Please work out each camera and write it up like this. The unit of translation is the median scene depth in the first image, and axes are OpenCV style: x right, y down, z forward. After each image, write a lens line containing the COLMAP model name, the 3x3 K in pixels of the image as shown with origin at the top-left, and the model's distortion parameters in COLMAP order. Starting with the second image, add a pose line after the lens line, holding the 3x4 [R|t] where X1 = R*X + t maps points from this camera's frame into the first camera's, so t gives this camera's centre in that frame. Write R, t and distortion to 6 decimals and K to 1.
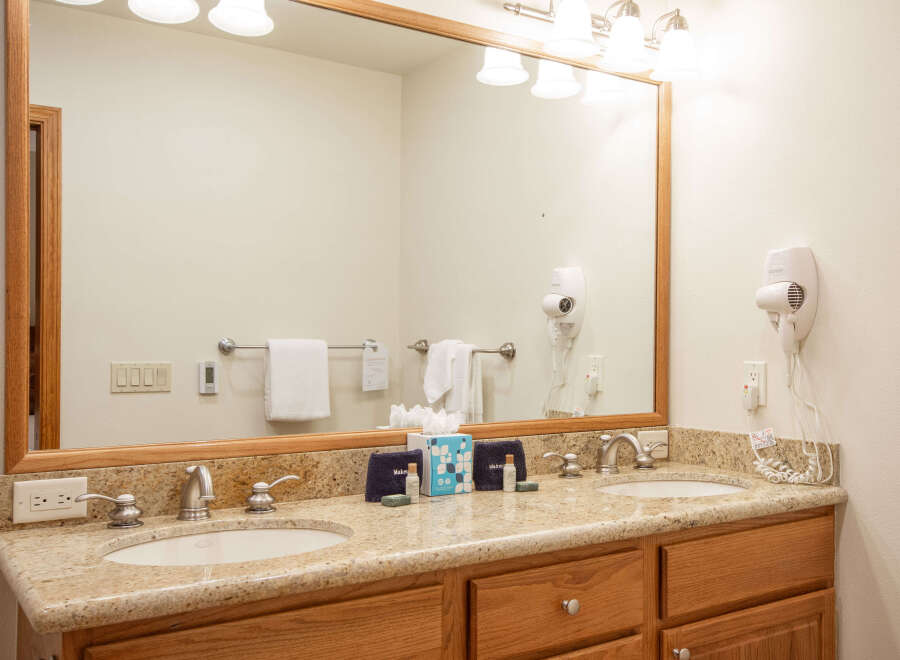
lens RADIAL K [[843.2, 0, 450.0], [0, 843.2, 330.0], [0, 0, 1]] dist [0.013295, 0.001866]
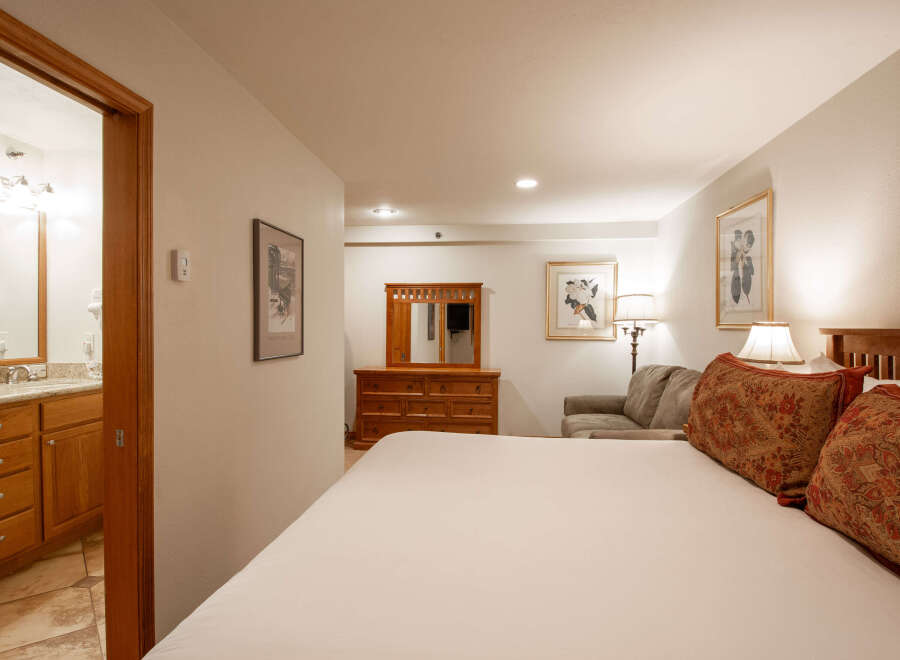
lens RADIAL K [[518.5, 0, 450.0], [0, 518.5, 330.0], [0, 0, 1]] dist [0.000701, -0.000219]
pose [[0.620901, -0.013539, 0.783772, -0.170234], [-0.004731, 0.999768, 0.021017, -0.008581], [-0.783874, -0.016757, 0.620693, -0.765528]]
